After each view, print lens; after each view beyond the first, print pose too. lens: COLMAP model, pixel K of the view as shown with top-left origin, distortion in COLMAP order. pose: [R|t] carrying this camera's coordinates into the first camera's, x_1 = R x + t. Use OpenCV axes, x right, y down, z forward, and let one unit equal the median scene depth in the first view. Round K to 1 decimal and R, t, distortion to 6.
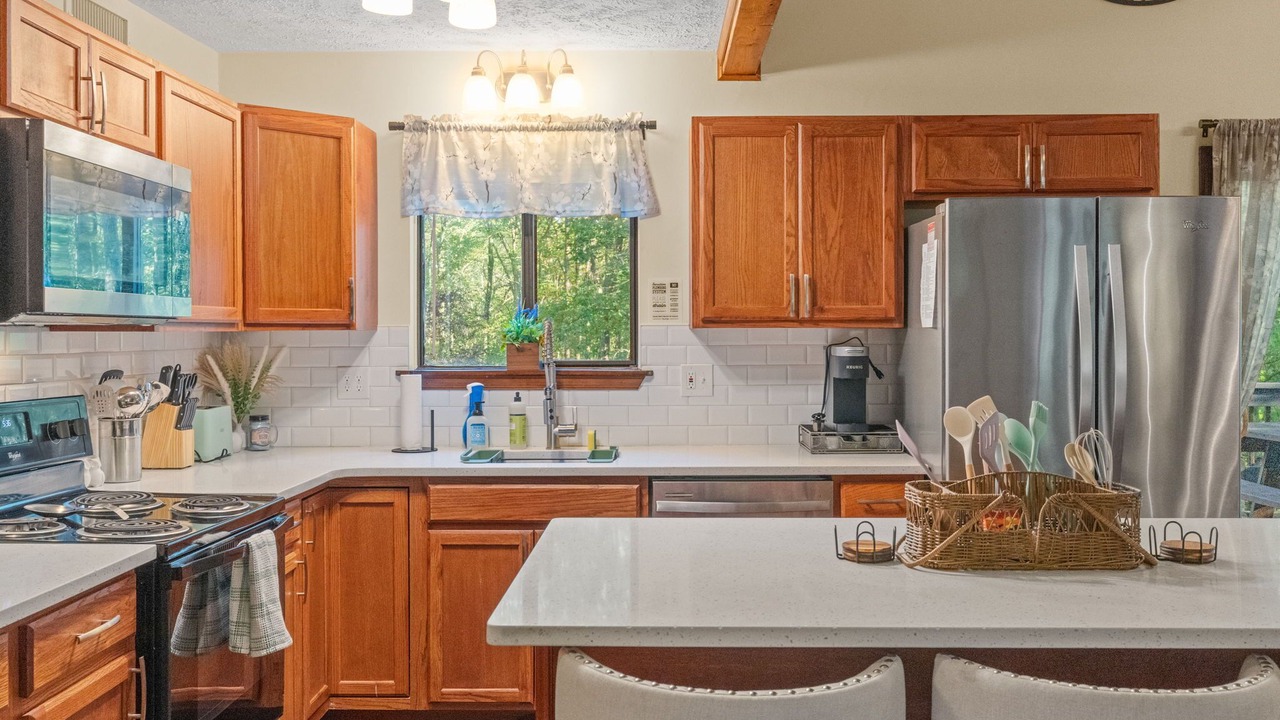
lens RADIAL K [[1147.8, 0, 642.8], [0, 1147.8, 350.8], [0, 0, 1]] dist [0.004913, 0.019386]
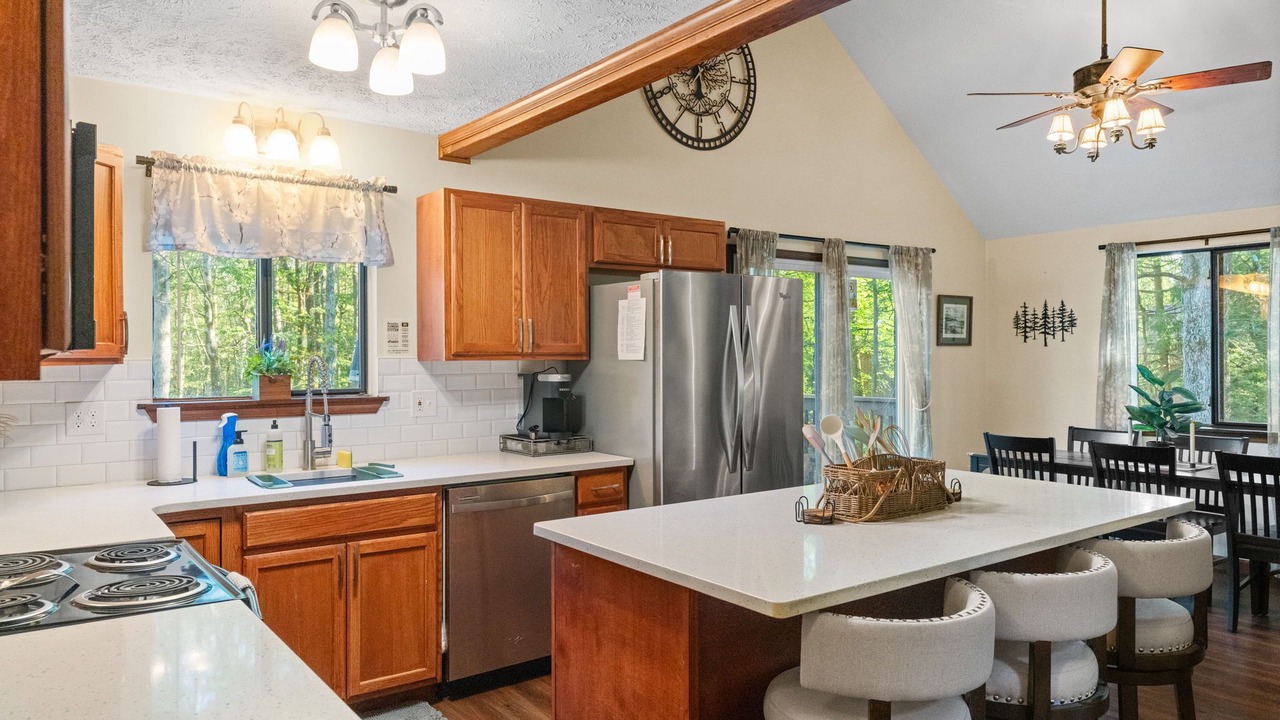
lens RADIAL K [[868.7, 0, 648.9], [0, 868.7, 358.2], [0, 0, 1]] dist [0.002293, -0.000340]
pose [[0.787586, -0.002521, 0.616199, -0.355942], [0.012761, 0.999844, -0.012220, -0.008516], [-0.616072, 0.017488, 0.787495, 0.141371]]
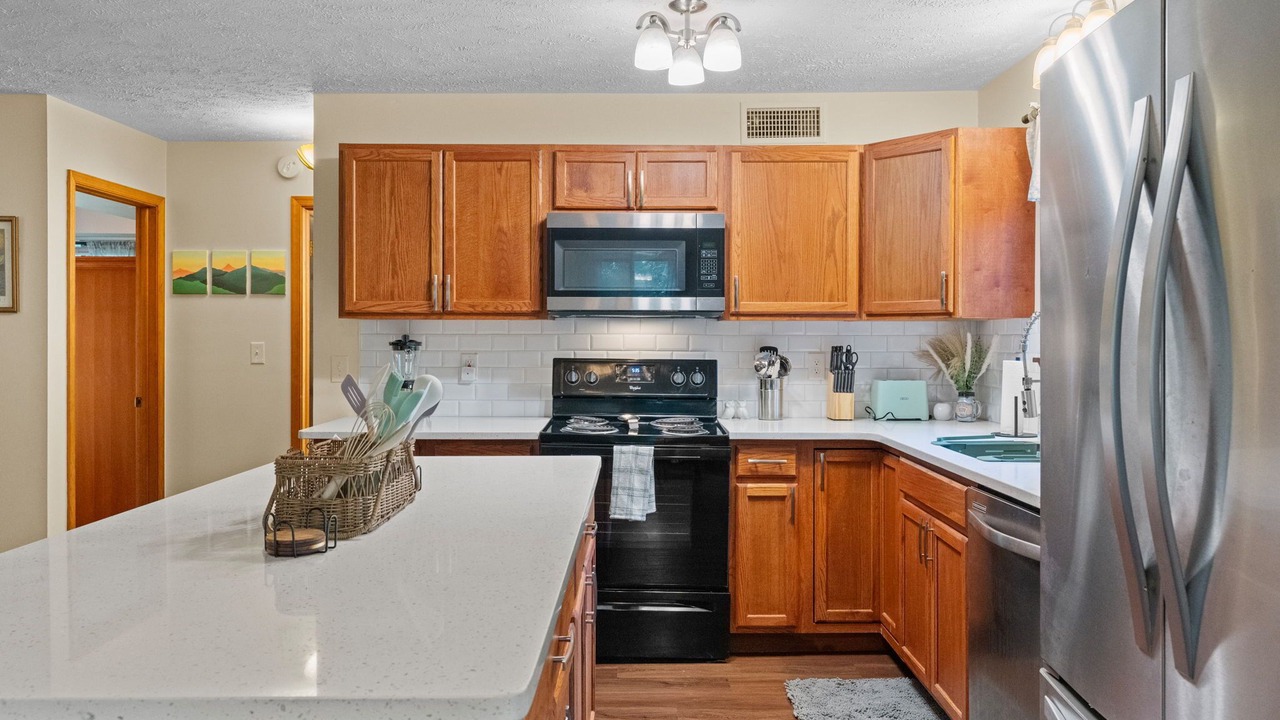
lens RADIAL K [[916.3, 0, 628.7], [0, 916.3, 347.8], [0, 0, 1]] dist [-0.010089, 0.003798]
pose [[0.004385, 0.012939, -0.999907, 0.639421], [-0.019106, 0.999735, 0.012852, 0.005664], [0.999808, 0.019048, 0.004631, 0.682589]]
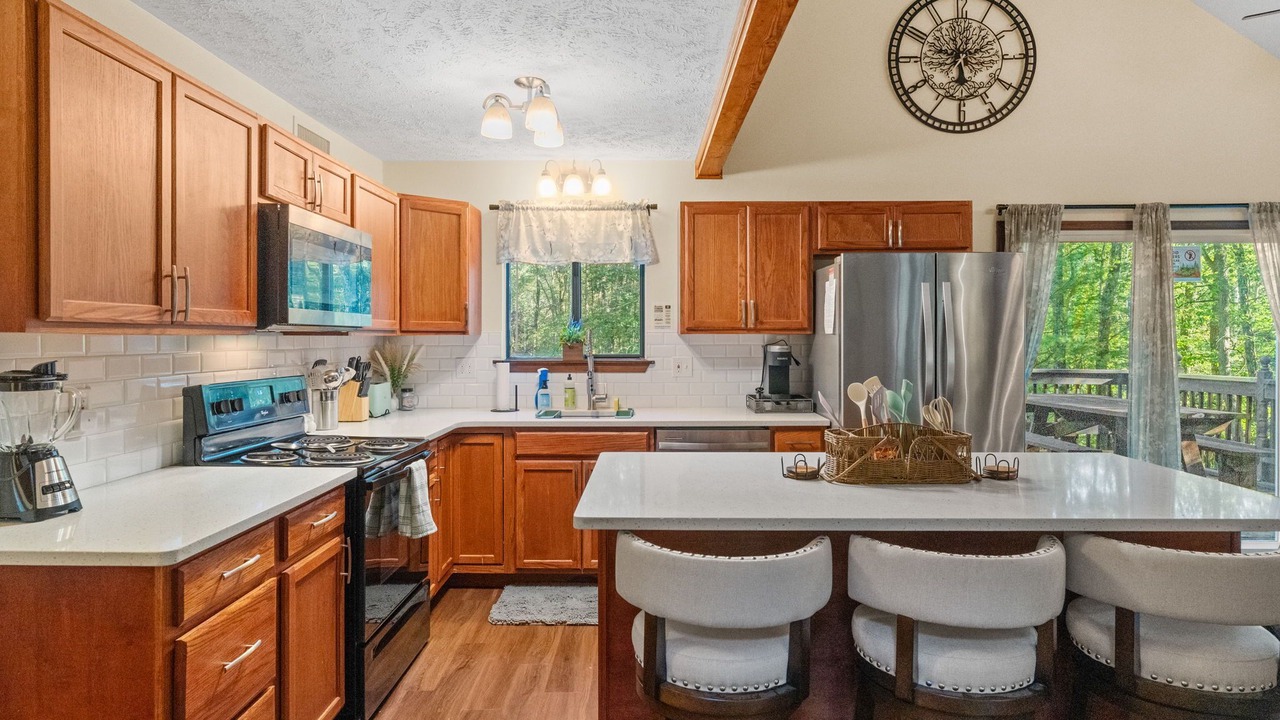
lens RADIAL K [[731.4, 0, 633.5], [0, 731.4, 341.9], [0, 0, 1]] dist [-0.003357, 0.005325]
pose [[0.999998, 0.001619, 0.000679, -0.022498], [-0.001612, 0.999956, -0.009269, 0.000709], [-0.000694, 0.009267, 0.999957, -0.014680]]
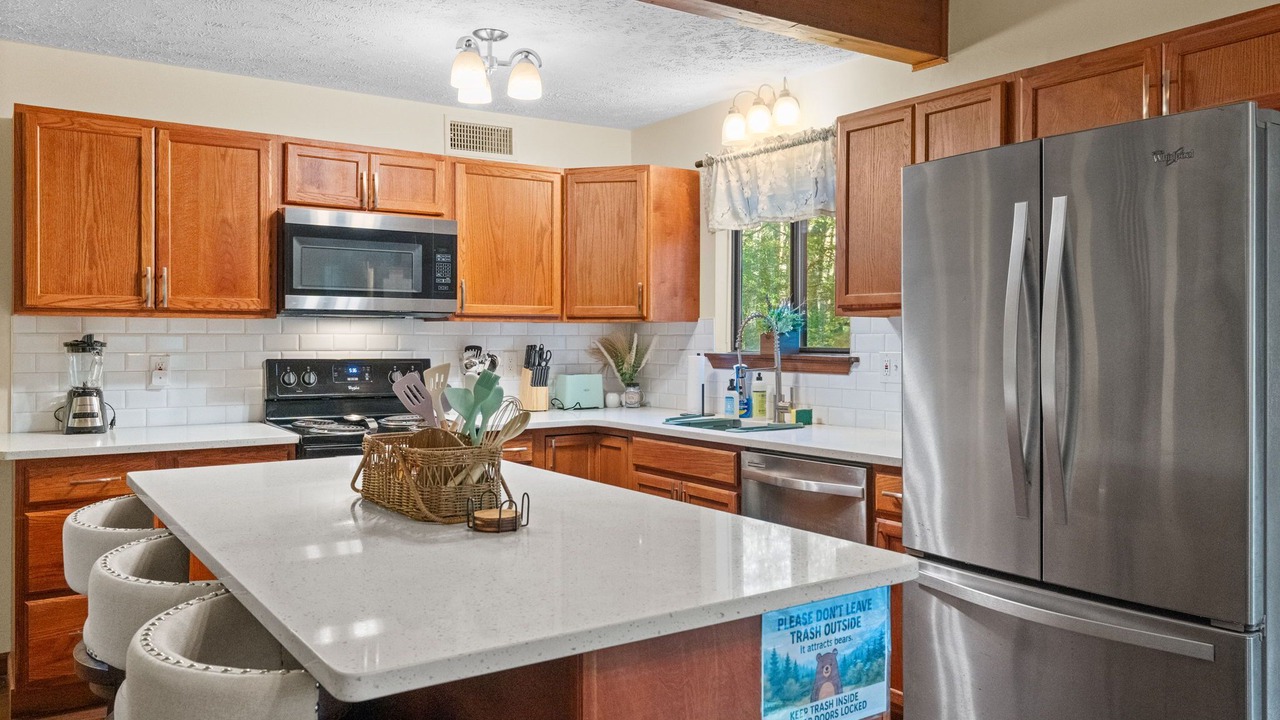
lens RADIAL K [[956.5, 0, 624.3], [0, 956.5, 348.7], [0, 0, 1]] dist [-0.001664, -0.002376]
pose [[0.568934, 0.012801, -0.822284, 0.663073], [-0.017441, 0.999842, 0.003498, 0.010724], [0.822198, 0.012352, 0.569067, 0.337702]]
